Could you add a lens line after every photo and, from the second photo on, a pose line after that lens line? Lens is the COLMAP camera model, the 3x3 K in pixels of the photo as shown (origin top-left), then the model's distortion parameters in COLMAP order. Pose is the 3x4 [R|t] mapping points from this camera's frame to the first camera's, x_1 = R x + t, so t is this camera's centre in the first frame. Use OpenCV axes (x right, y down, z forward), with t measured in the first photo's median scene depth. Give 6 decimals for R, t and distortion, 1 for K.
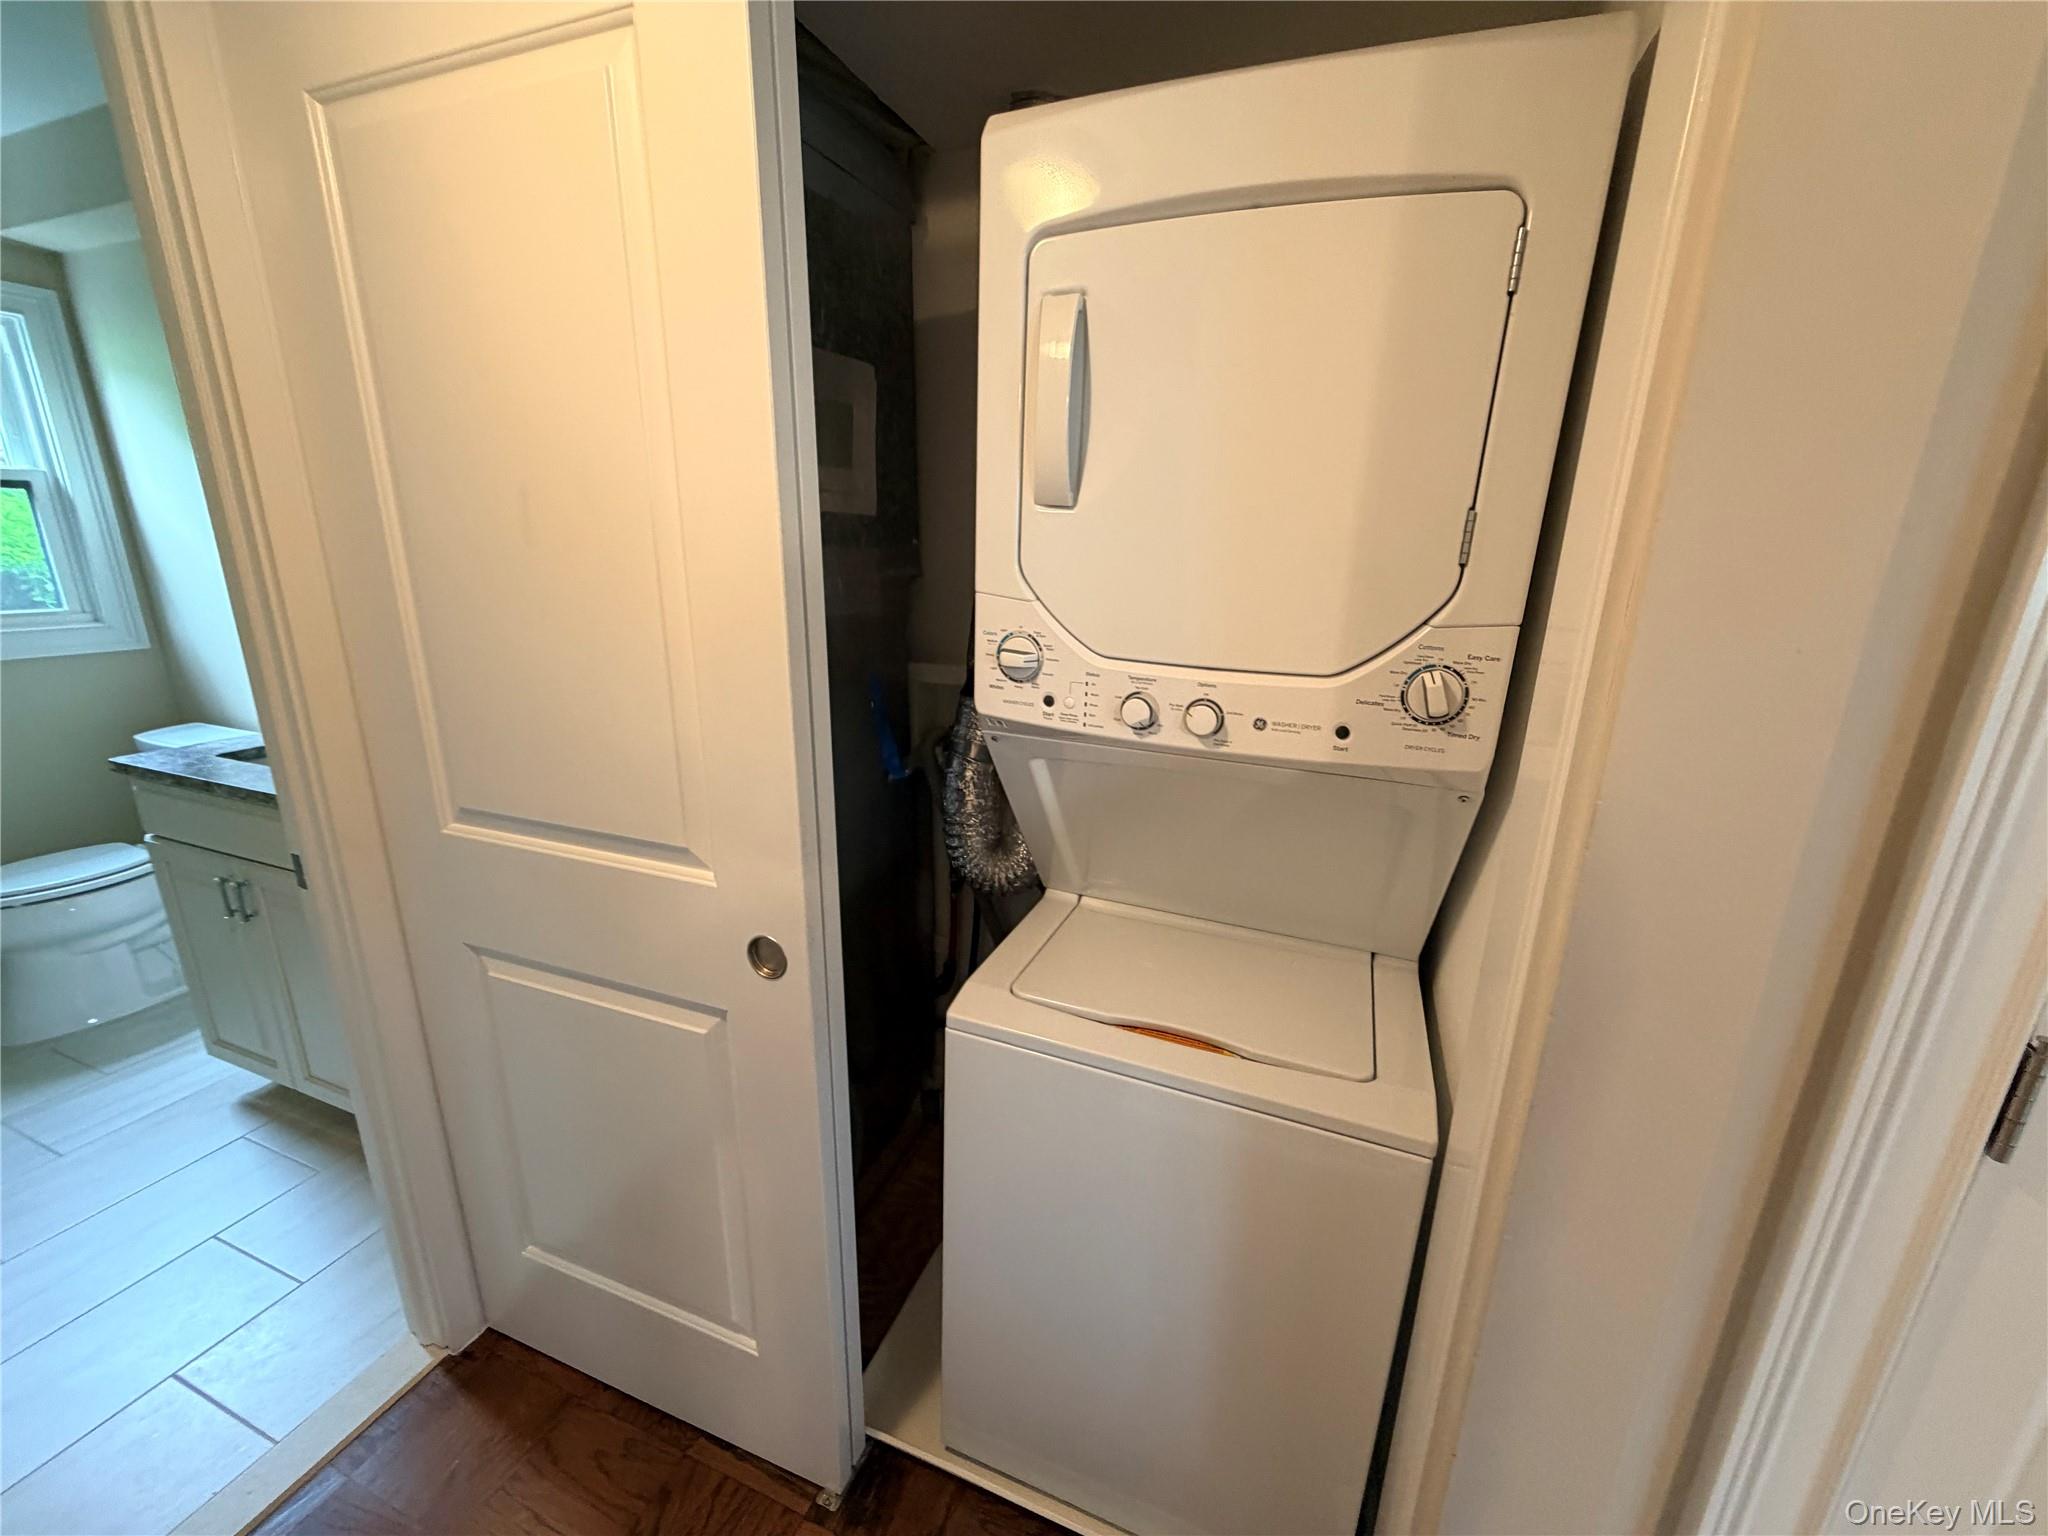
lens RADIAL K [[814.8, 0, 1018.4], [0, 814.8, 771.1], [0, 0, 1]] dist [-0.000447, 0.000051]
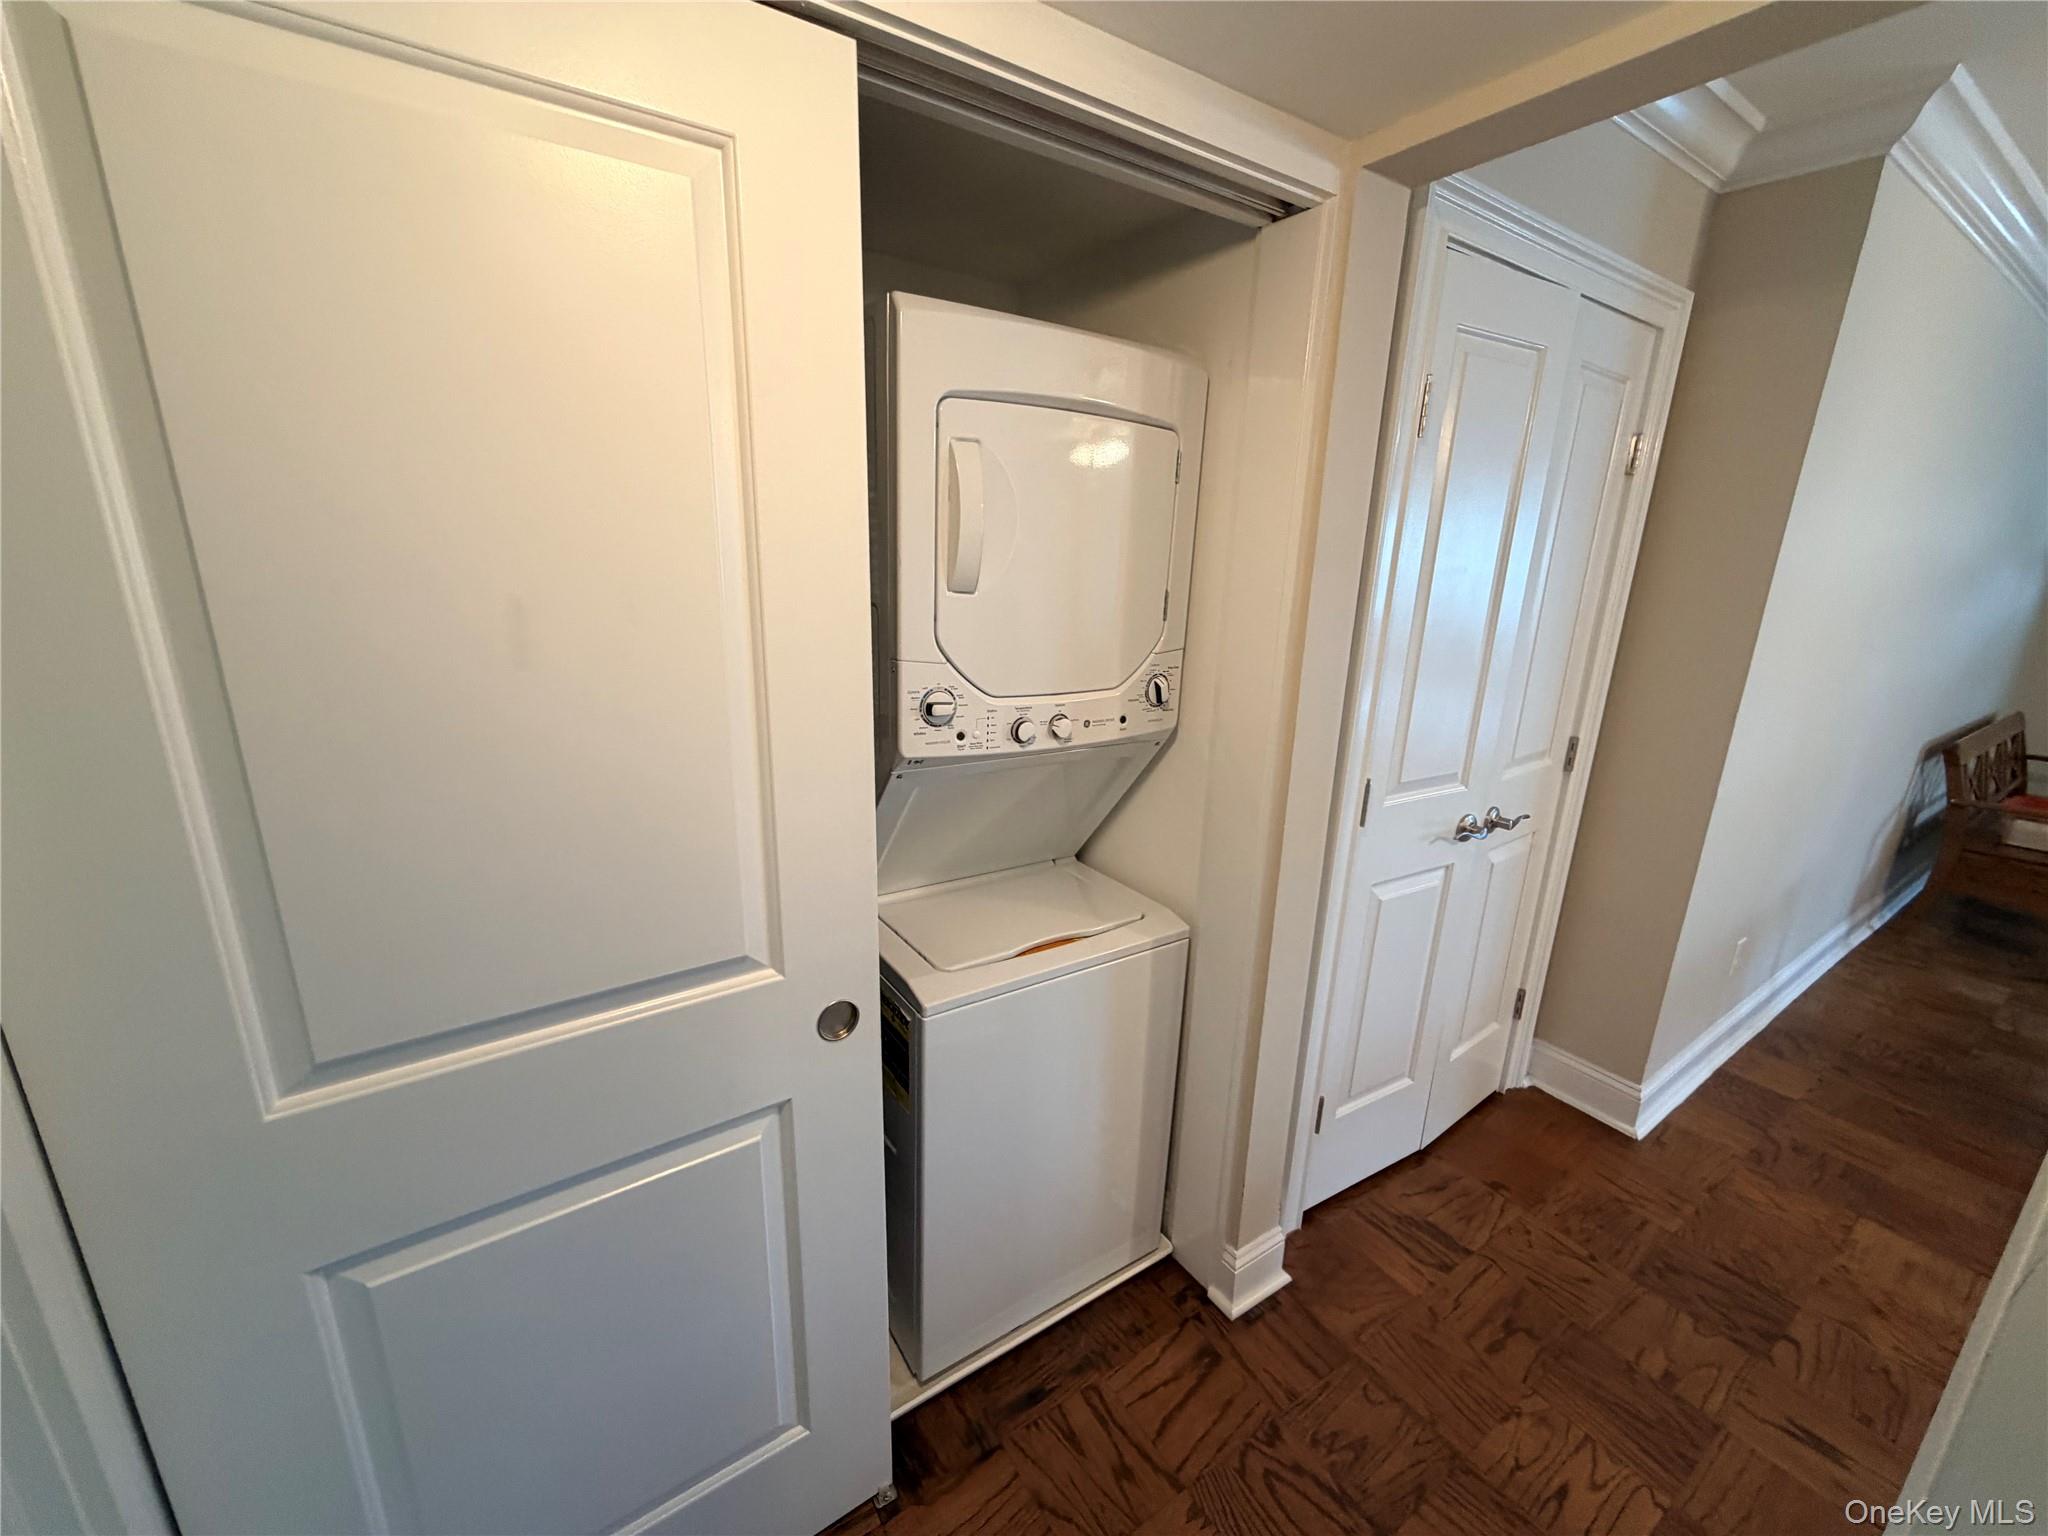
lens RADIAL K [[814.8, 0, 1018.4], [0, 814.8, 771.1], [0, 0, 1]] dist [-0.000447, 0.000051]
pose [[0.576172, -0.223118, 0.786285, -0.955318], [0.210437, 0.970082, 0.121069, -0.171370], [-0.789774, 0.095706, 0.605886, 0.136987]]
